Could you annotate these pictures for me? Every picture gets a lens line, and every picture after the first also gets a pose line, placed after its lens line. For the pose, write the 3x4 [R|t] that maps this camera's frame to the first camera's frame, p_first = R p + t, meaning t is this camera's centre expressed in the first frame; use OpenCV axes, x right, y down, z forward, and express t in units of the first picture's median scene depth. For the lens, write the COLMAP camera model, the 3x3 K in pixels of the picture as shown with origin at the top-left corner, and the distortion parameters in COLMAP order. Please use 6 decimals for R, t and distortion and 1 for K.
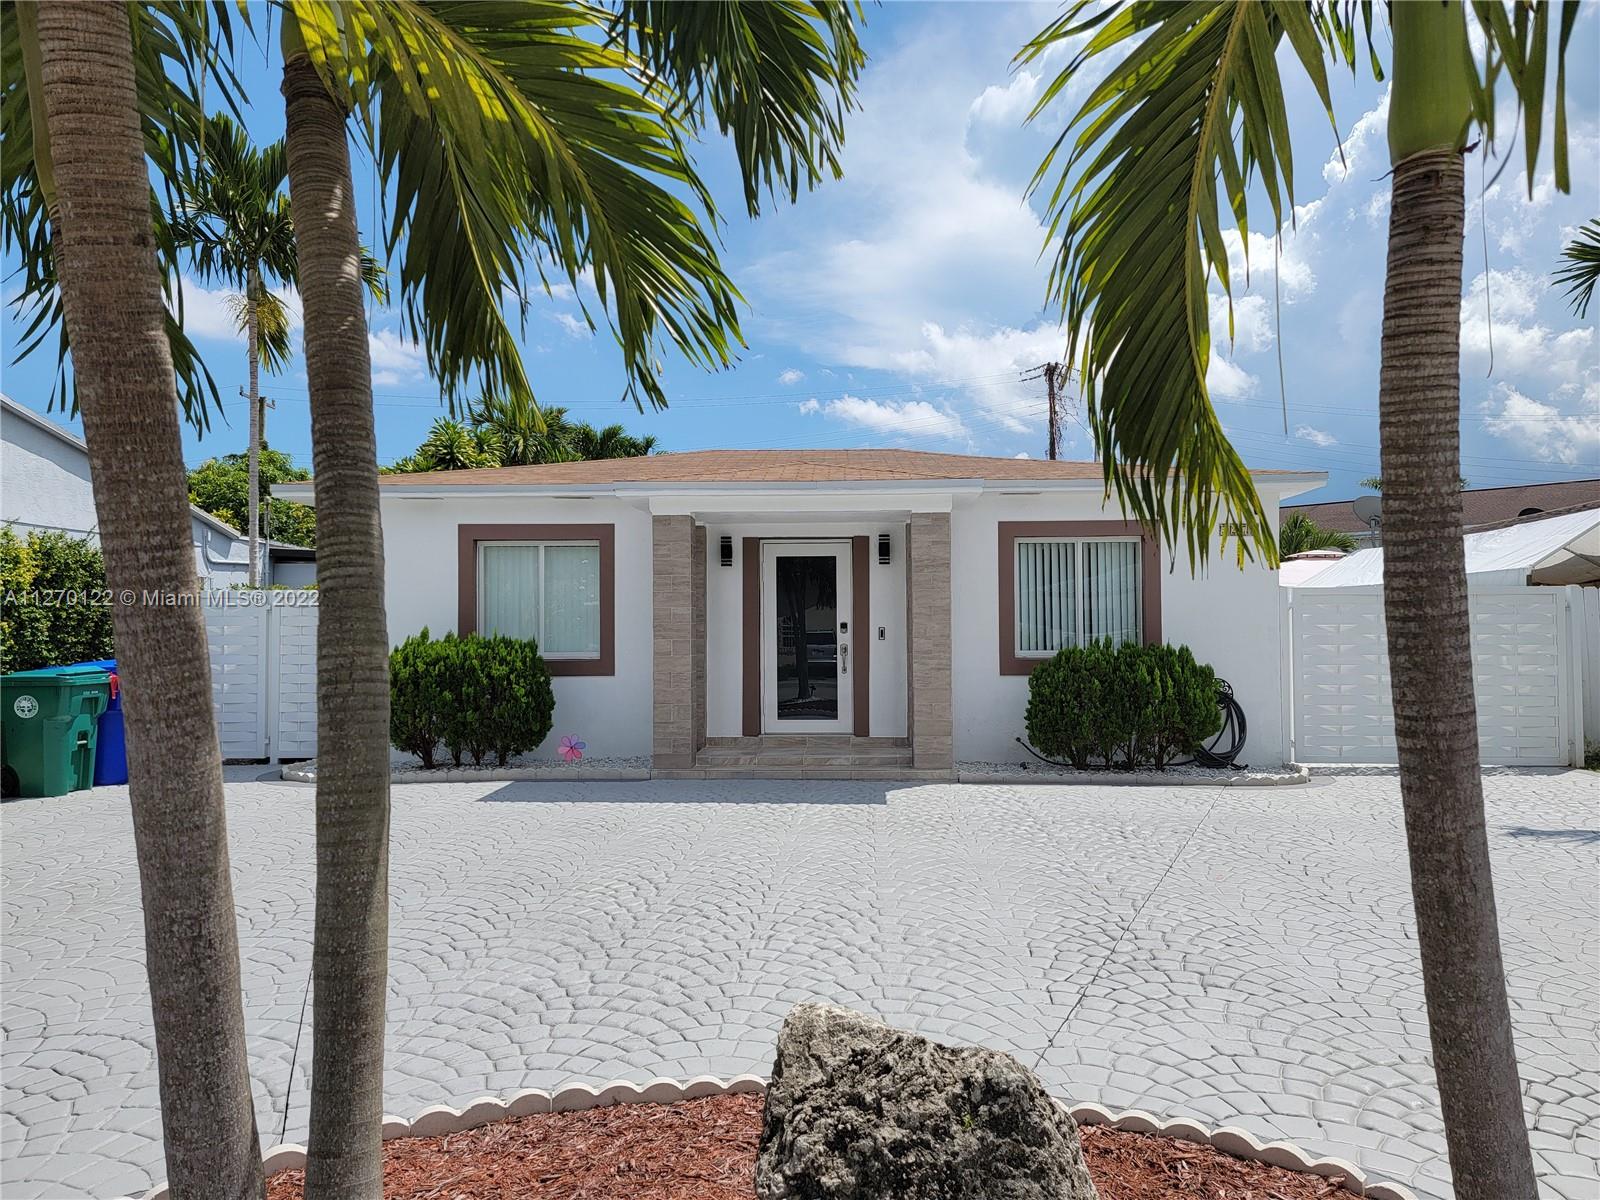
lens RADIAL K [[1118.2, 0, 805.8], [0, 1118.2, 603.3], [0, 0, 1]] dist [0.074739, -0.044273]
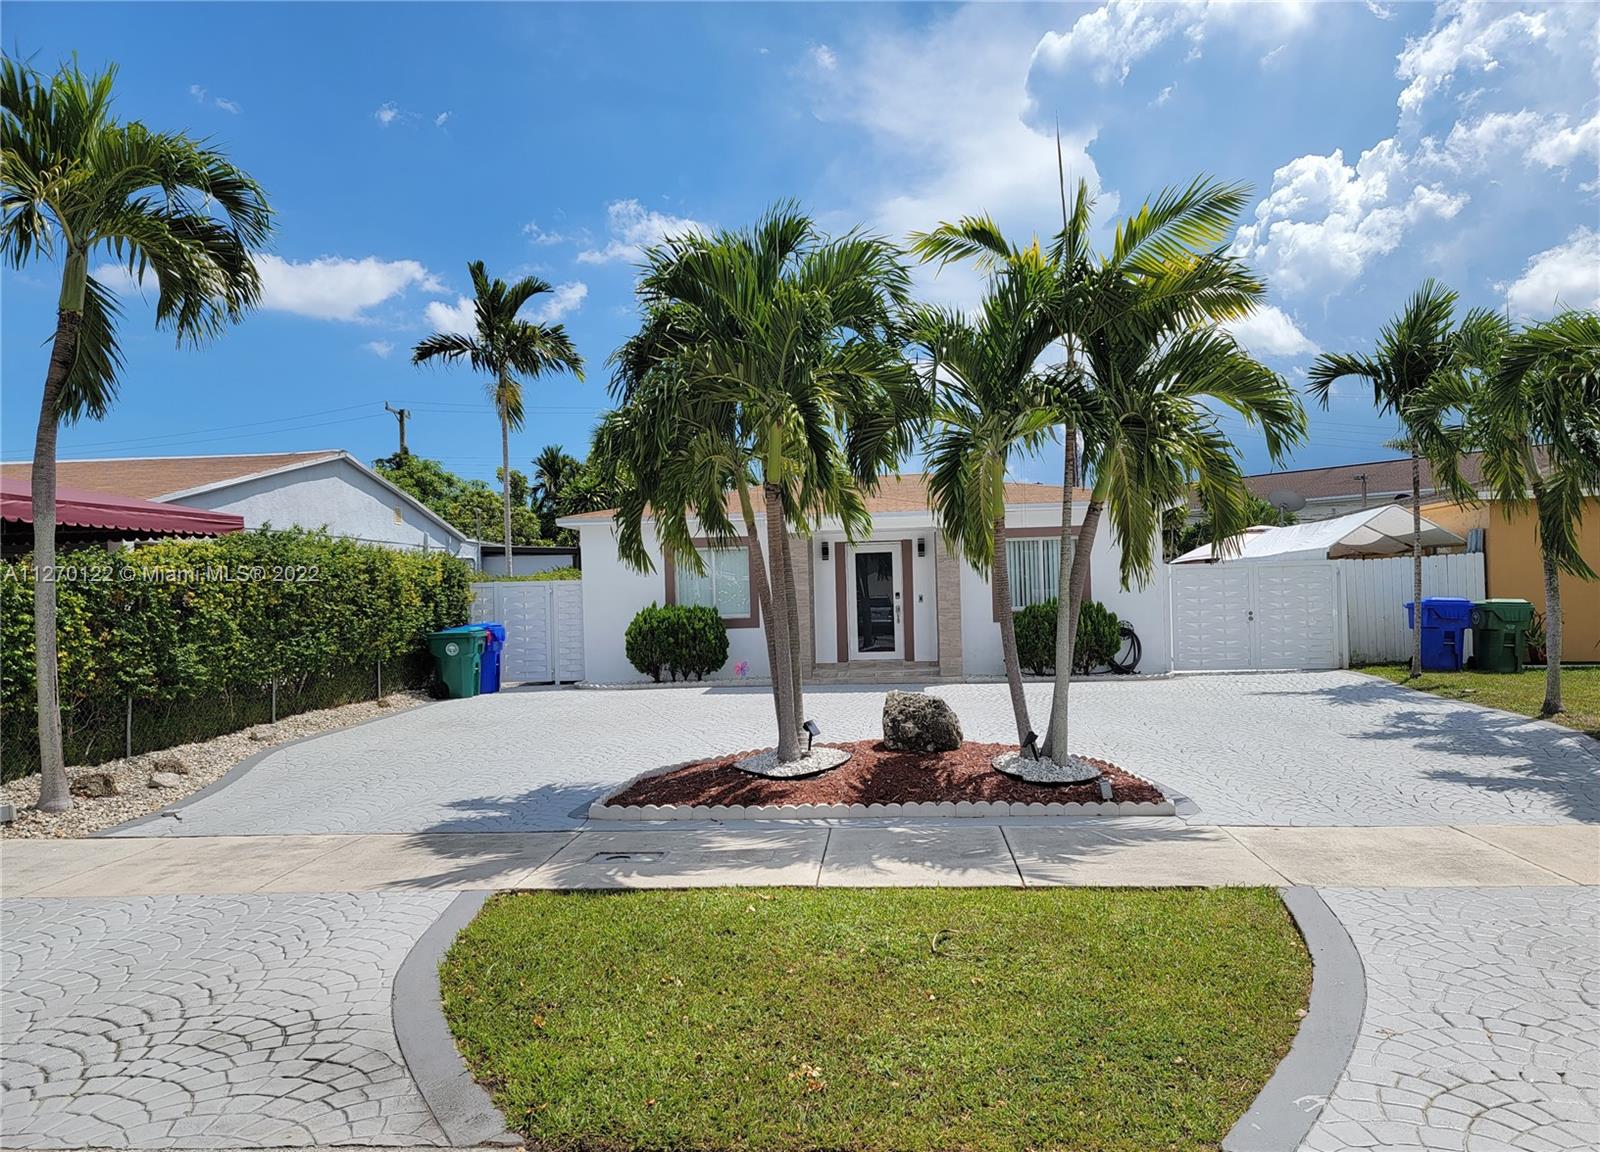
lens RADIAL K [[1127.3, 0, 807.6], [0, 1127.3, 584.7], [0, 0, 1]] dist [0.069665, -0.003876]
pose [[0.998758, -0.023492, -0.043933, -0.026057], [0.024188, 0.999589, 0.015388, -0.023624], [0.043554, -0.016431, 0.998916, -0.687508]]
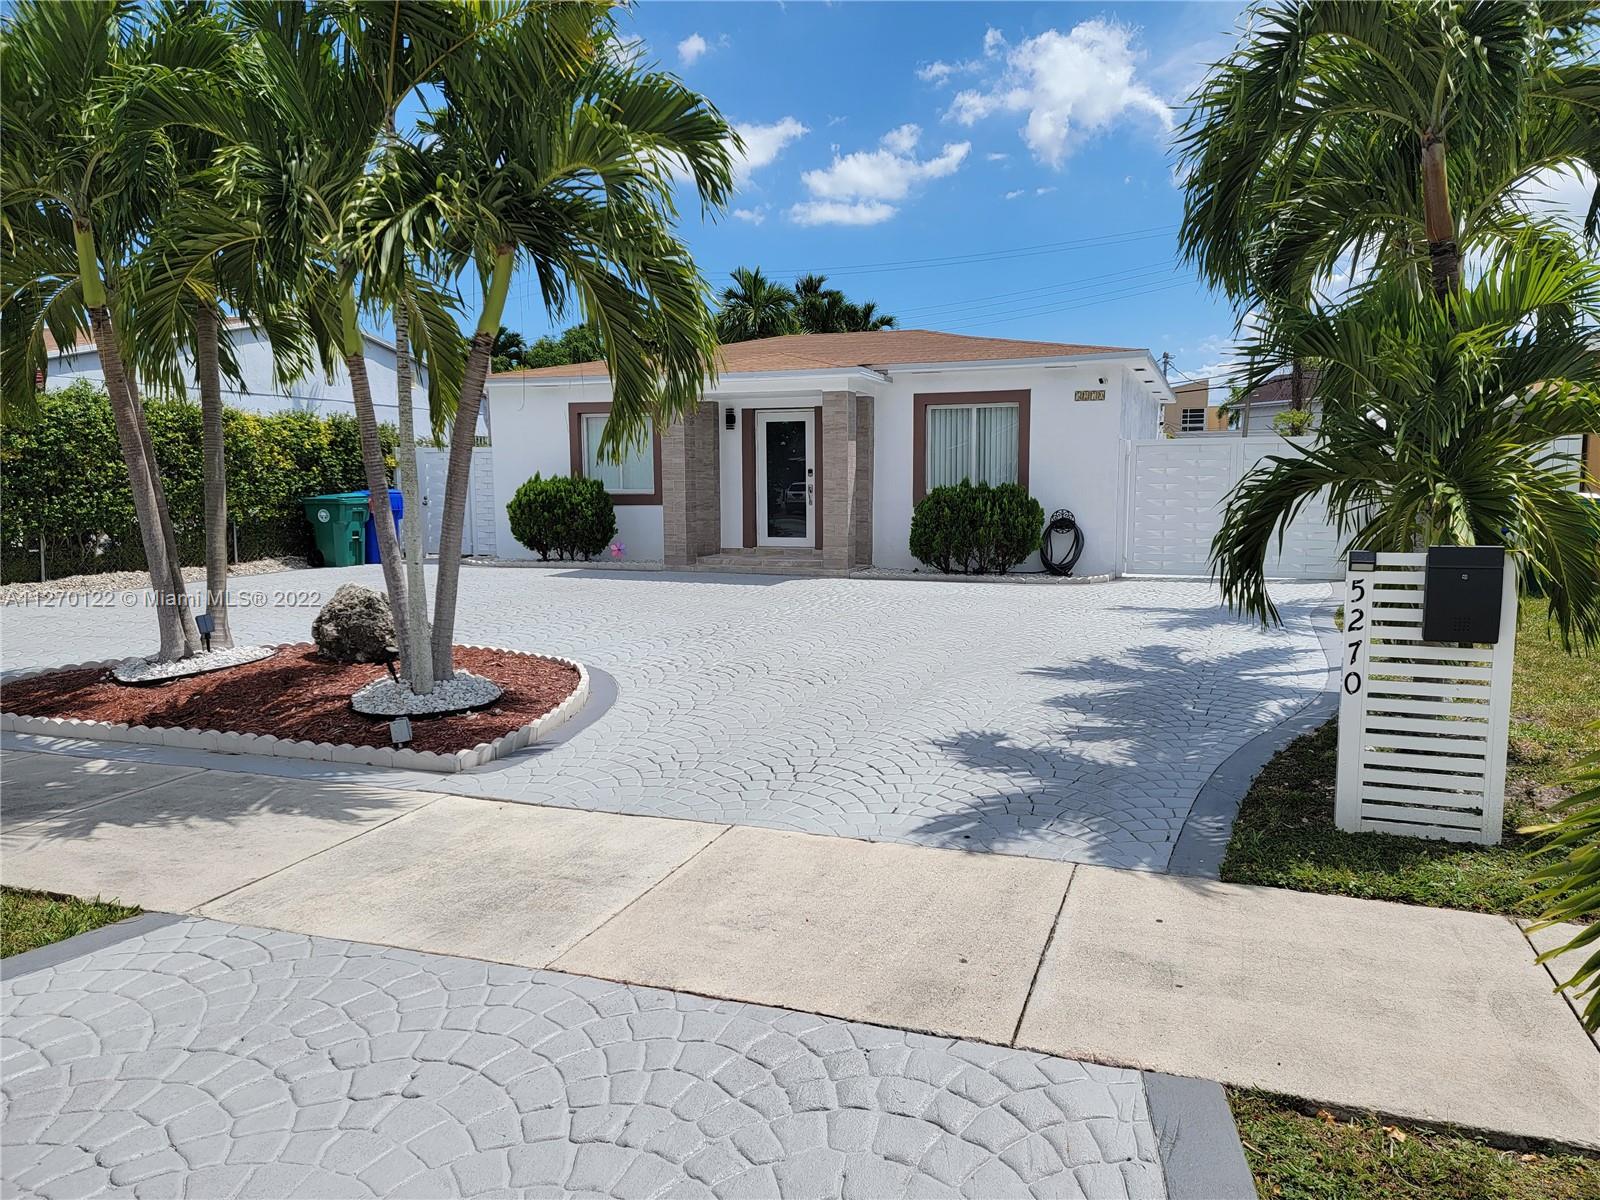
lens RADIAL K [[1118.2, 0, 814.3], [0, 1118.2, 608.5], [0, 0, 1]] dist [0.074739, -0.044273]
pose [[0.951059, 0.036500, -0.306847, 0.498376], [0.006407, 0.990457, 0.137673, -0.002810], [0.308944, -0.132901, 0.941749, -0.367299]]
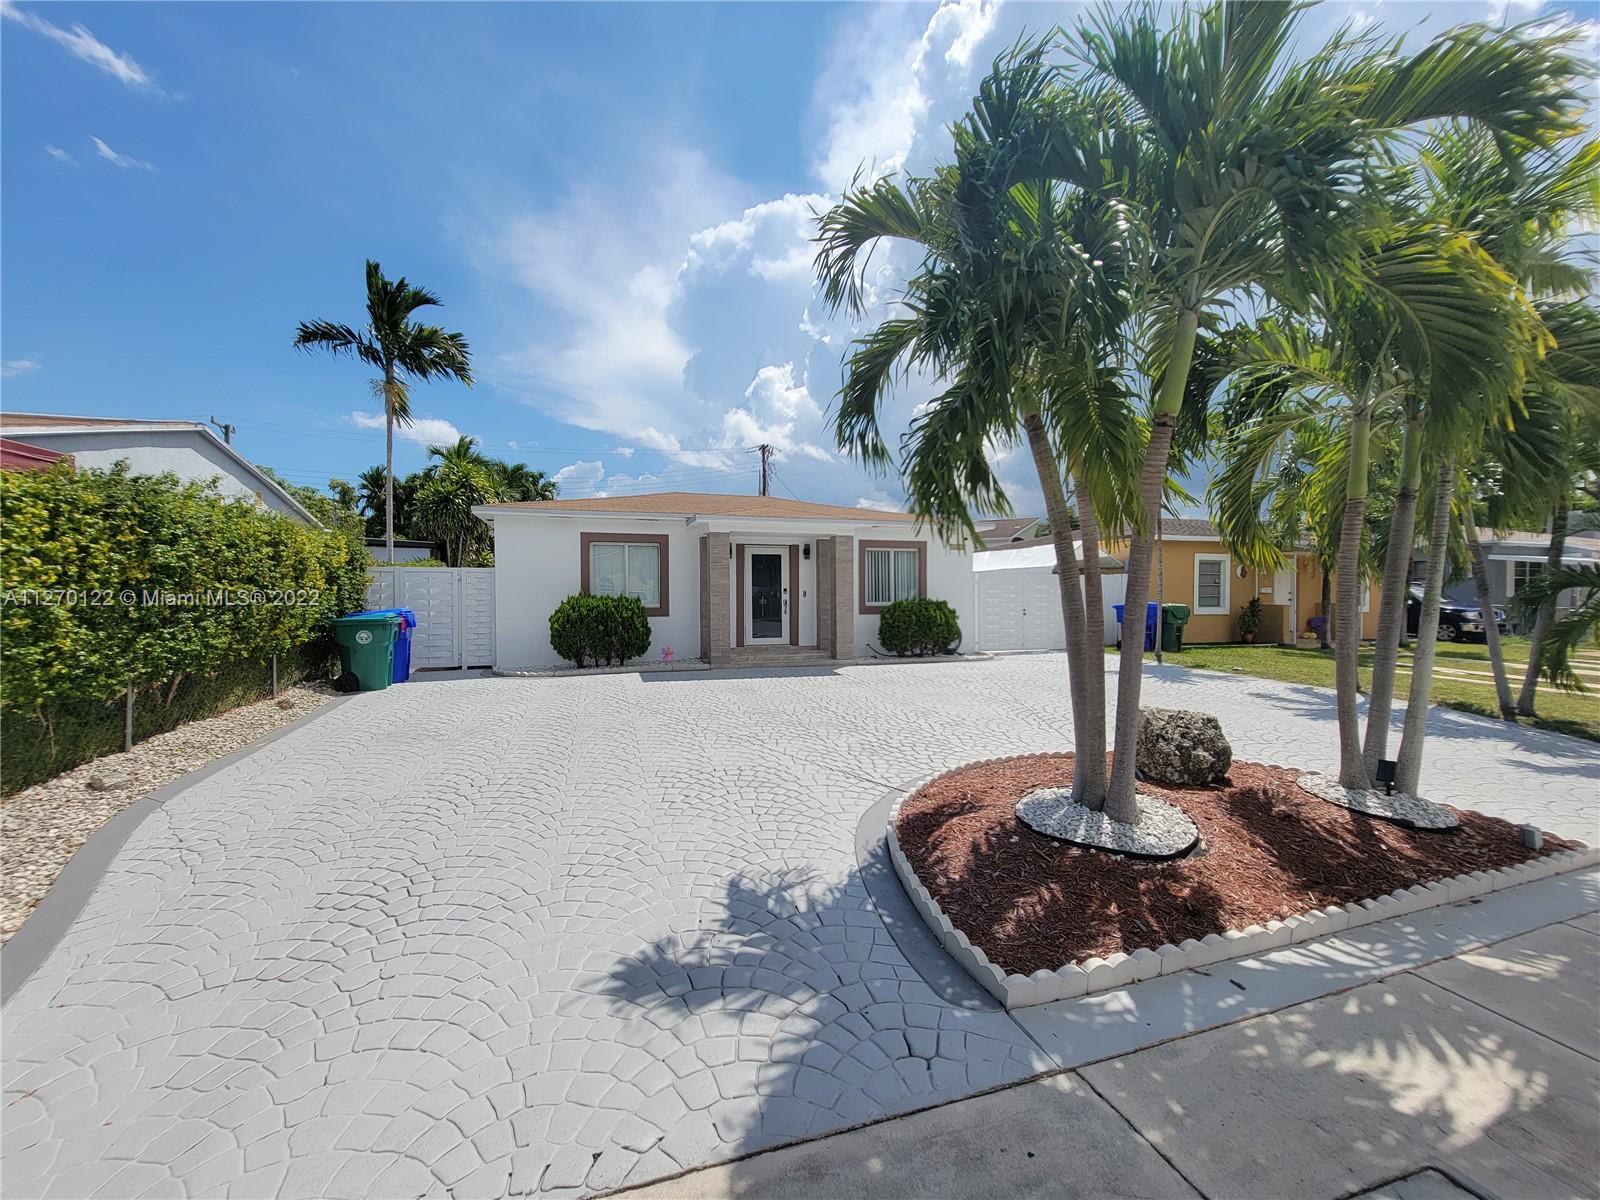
lens RADIAL K [[655.9, 0, 792.6], [0, 655.9, 593.4], [0, 0, 1]] dist [-0.003184, 0.000000]
pose [[0.938907, 0.001952, 0.344164, -0.367222], [-0.012395, 0.999527, 0.028143, -0.007039], [-0.343947, -0.030690, 0.938488, -0.097145]]
